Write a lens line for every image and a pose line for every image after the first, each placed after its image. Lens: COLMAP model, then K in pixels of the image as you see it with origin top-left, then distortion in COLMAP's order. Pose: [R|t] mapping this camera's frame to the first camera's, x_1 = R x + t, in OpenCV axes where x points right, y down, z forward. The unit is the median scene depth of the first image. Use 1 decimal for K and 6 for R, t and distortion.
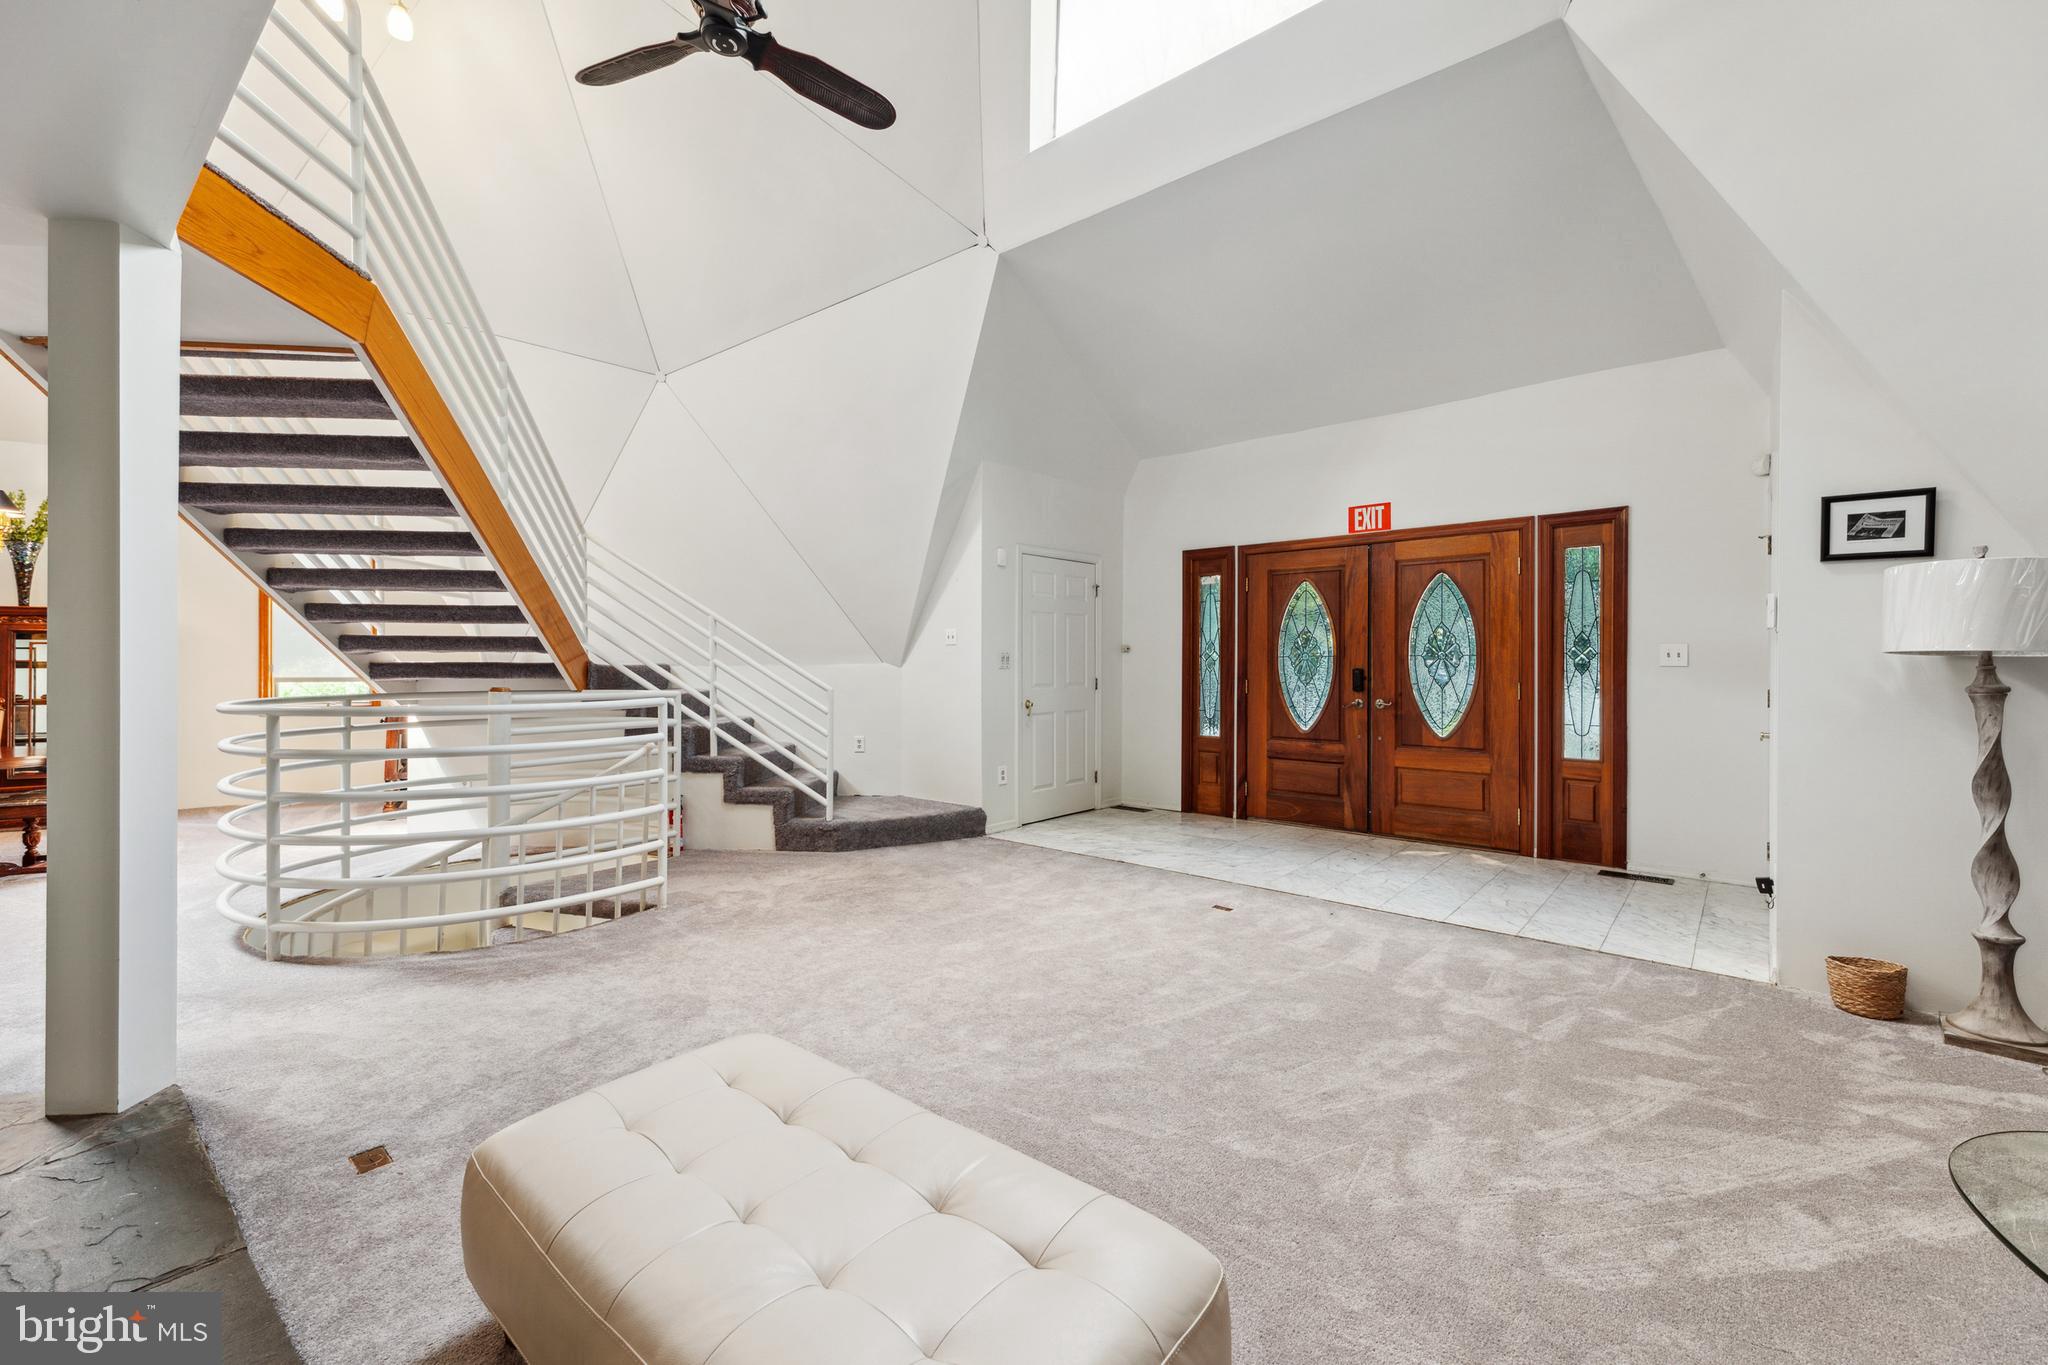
lens RADIAL K [[850.0, 0, 1030.8], [0, 850.0, 670.9], [0, 0, 1]] dist [0.004916, 0.000567]
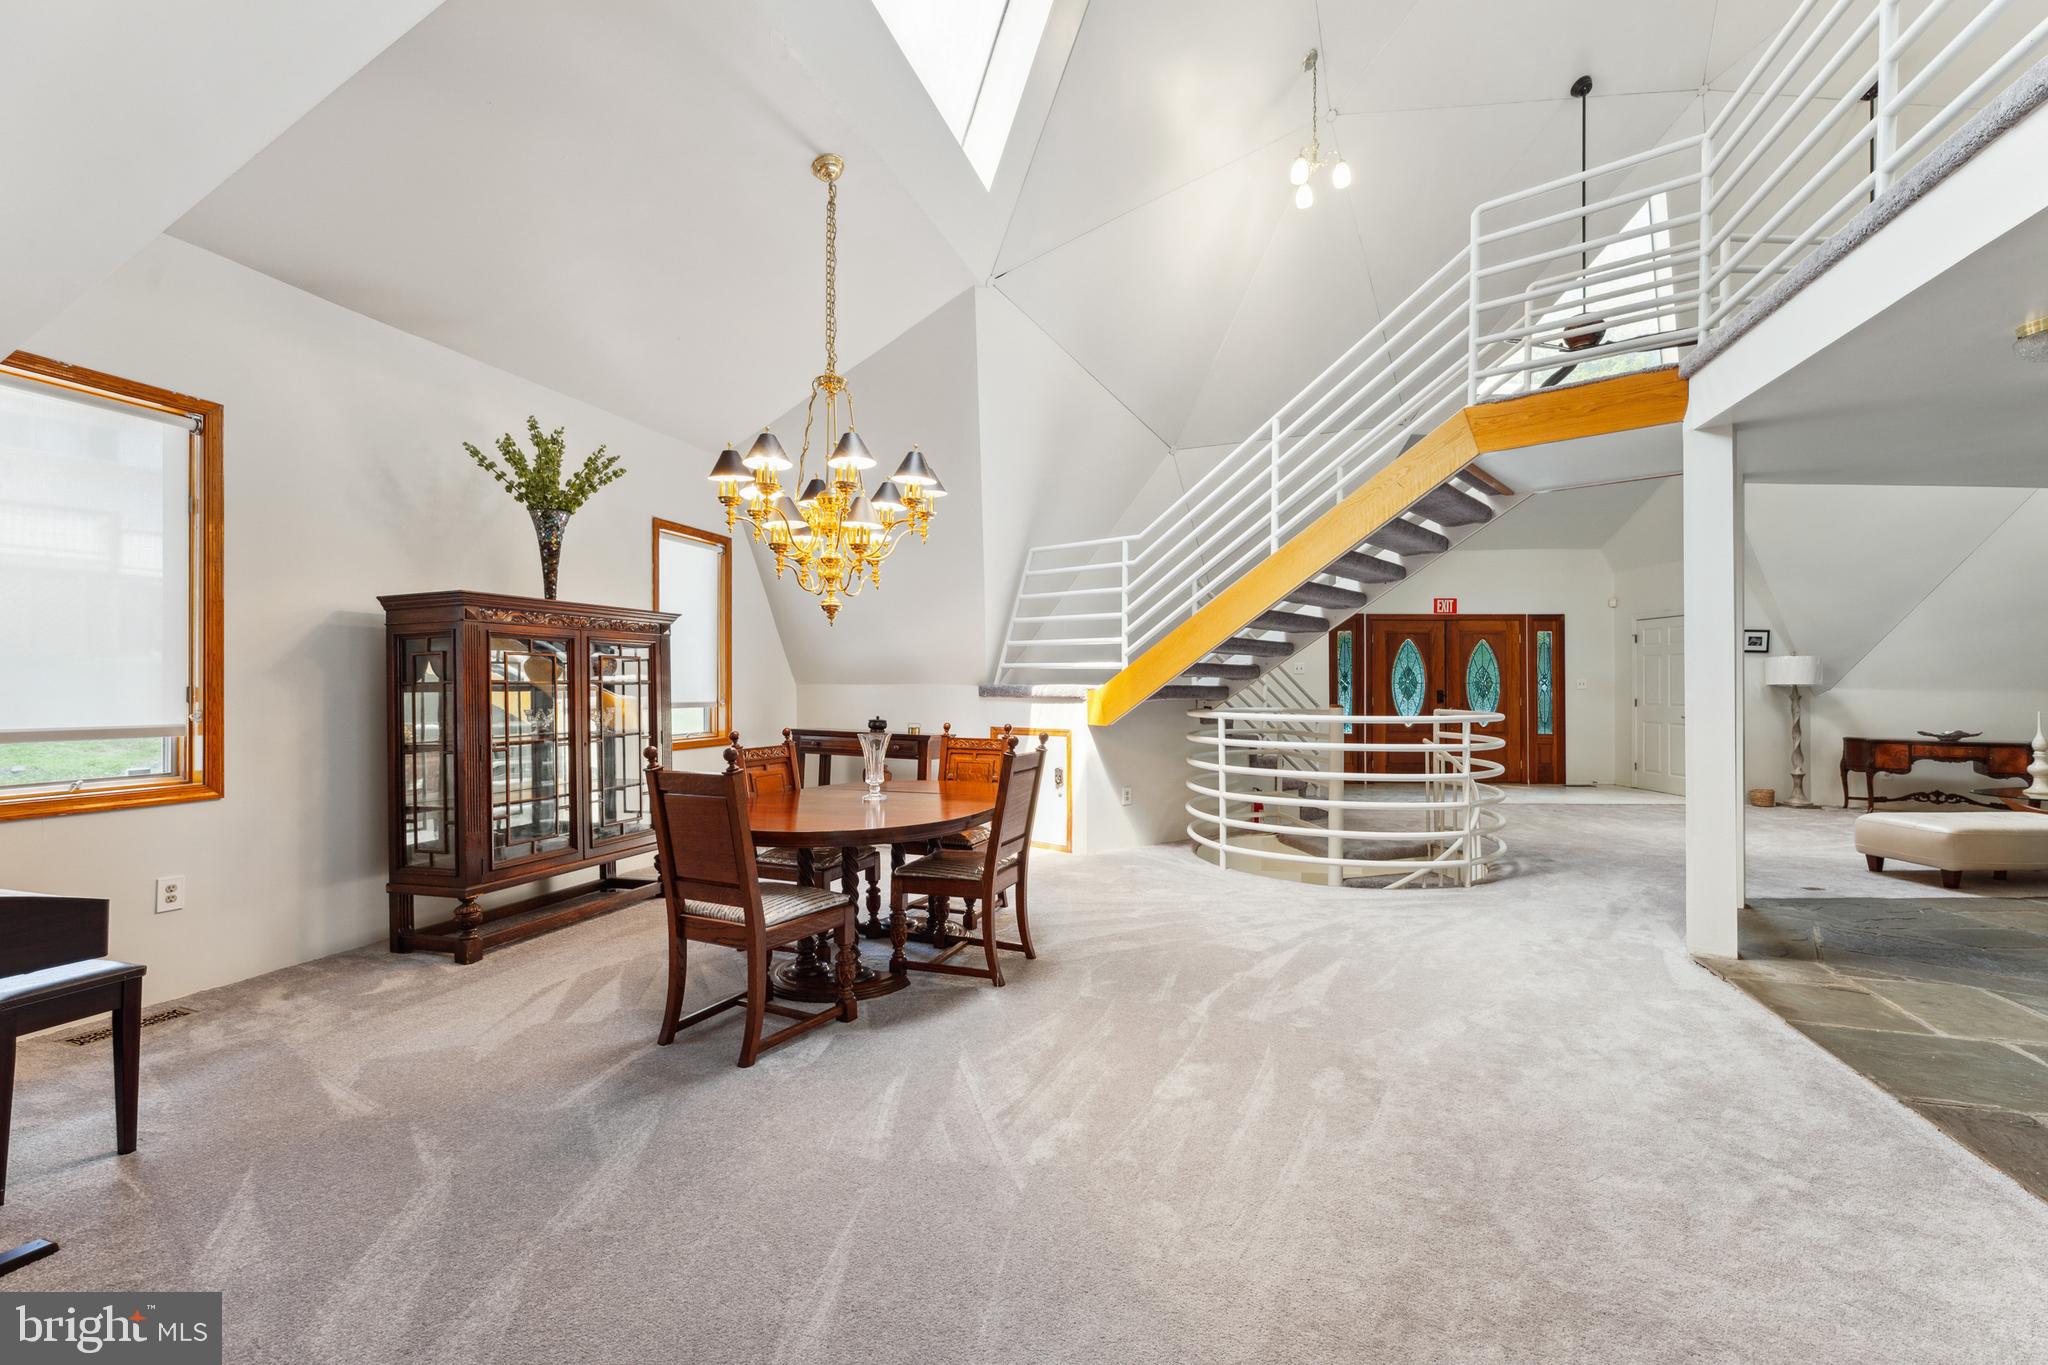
lens RADIAL K [[850.0, 0, 1020.4], [0, 850.0, 691.3], [0, 0, 1]] dist [0.004916, 0.000567]
pose [[0.739838, -0.001512, 0.672783, -1.504902], [0.002676, 0.999996, -0.000696, -0.001840], [-0.672780, 0.002316, 0.739839, 0.283733]]
